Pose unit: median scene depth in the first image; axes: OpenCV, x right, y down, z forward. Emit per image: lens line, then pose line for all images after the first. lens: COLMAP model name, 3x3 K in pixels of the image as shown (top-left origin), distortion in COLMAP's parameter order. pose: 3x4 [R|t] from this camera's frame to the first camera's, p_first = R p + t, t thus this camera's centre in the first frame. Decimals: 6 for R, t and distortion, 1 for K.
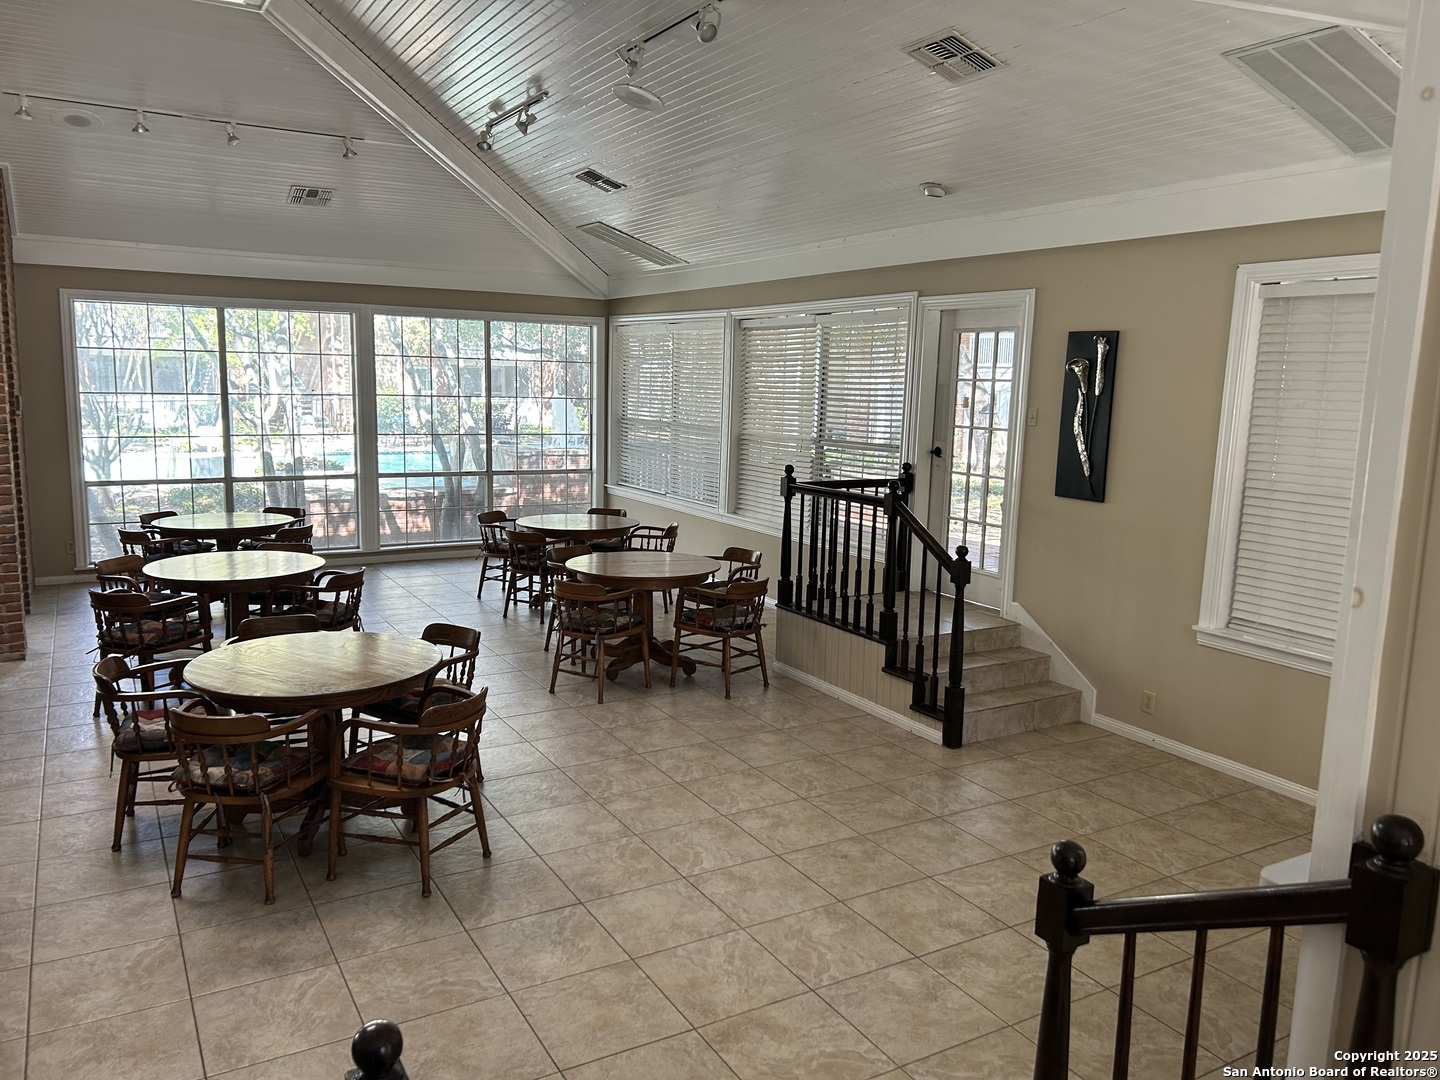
lens RADIAL K [[1080.1, 0, 716.6], [0, 1080.1, 539.6], [0, 0, 1]] dist [0.011836, -0.016038]
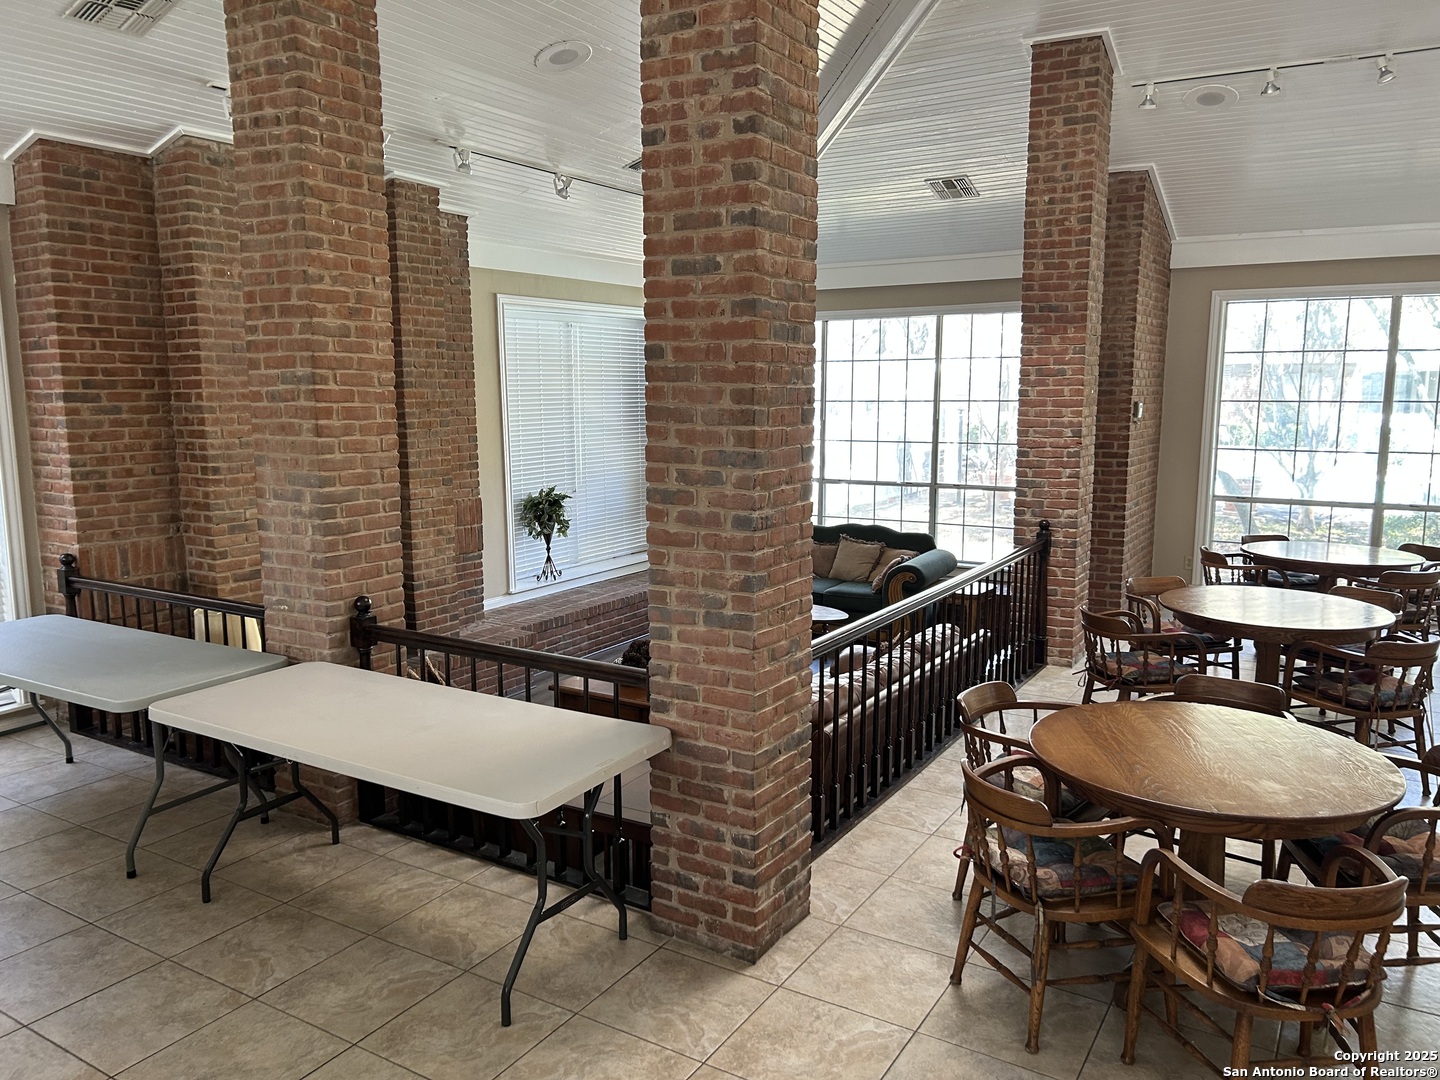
lens RADIAL K [[1080.1, 0, 718.0], [0, 1080.1, 546.5], [0, 0, 1]] dist [0.011836, -0.016038]
pose [[0.464960, 0.110790, -0.878372, 0.058337], [-0.123045, 0.990597, 0.059812, -0.015938], [0.876739, 0.080270, 0.474220, 0.226450]]
